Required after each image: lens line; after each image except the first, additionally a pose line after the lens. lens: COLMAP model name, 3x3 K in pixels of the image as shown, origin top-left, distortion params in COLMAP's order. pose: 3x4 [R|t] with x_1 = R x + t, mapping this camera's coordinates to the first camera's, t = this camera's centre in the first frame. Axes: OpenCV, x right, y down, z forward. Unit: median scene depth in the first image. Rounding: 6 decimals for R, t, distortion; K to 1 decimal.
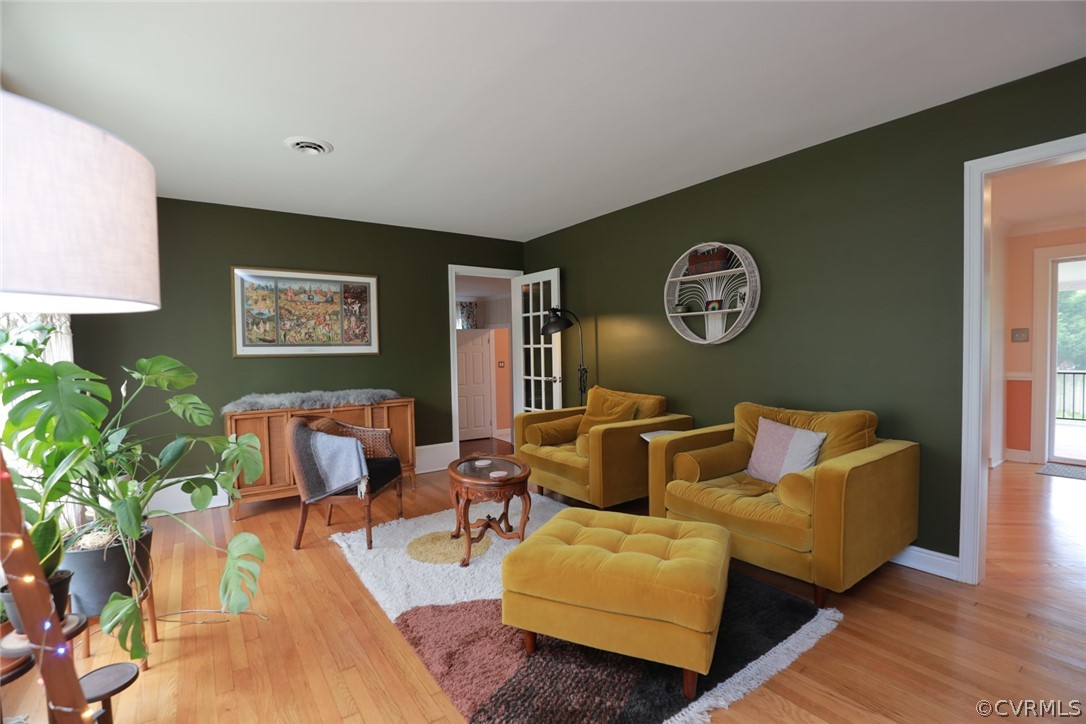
lens RADIAL K [[498.2, 0, 544.9], [0, 498.2, 363.9], [0, 0, 1]] dist [-0.030126, -0.000029]
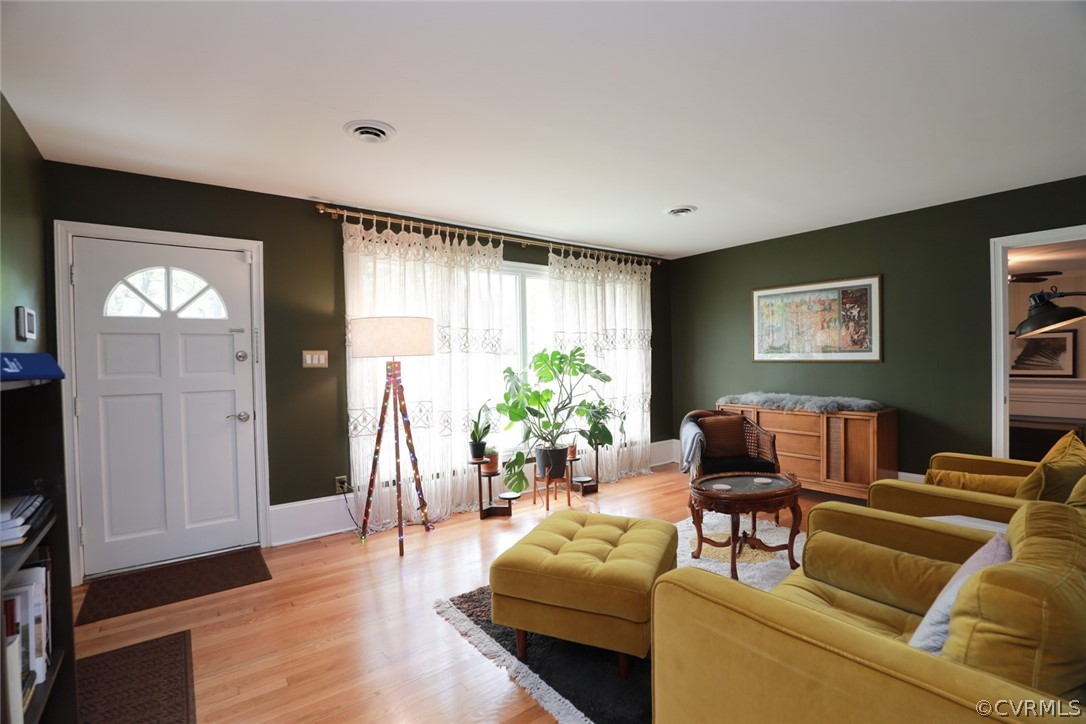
lens RADIAL K [[486.7, 0, 543.0], [0, 486.7, 362.0], [0, 0, 1]] dist [-0.024567, 0.000061]
pose [[0.029297, 0.025479, -0.999246, 0.540198], [-0.018664, 0.999515, 0.024938, -0.029599], [0.999396, 0.017919, 0.029758, 0.372370]]
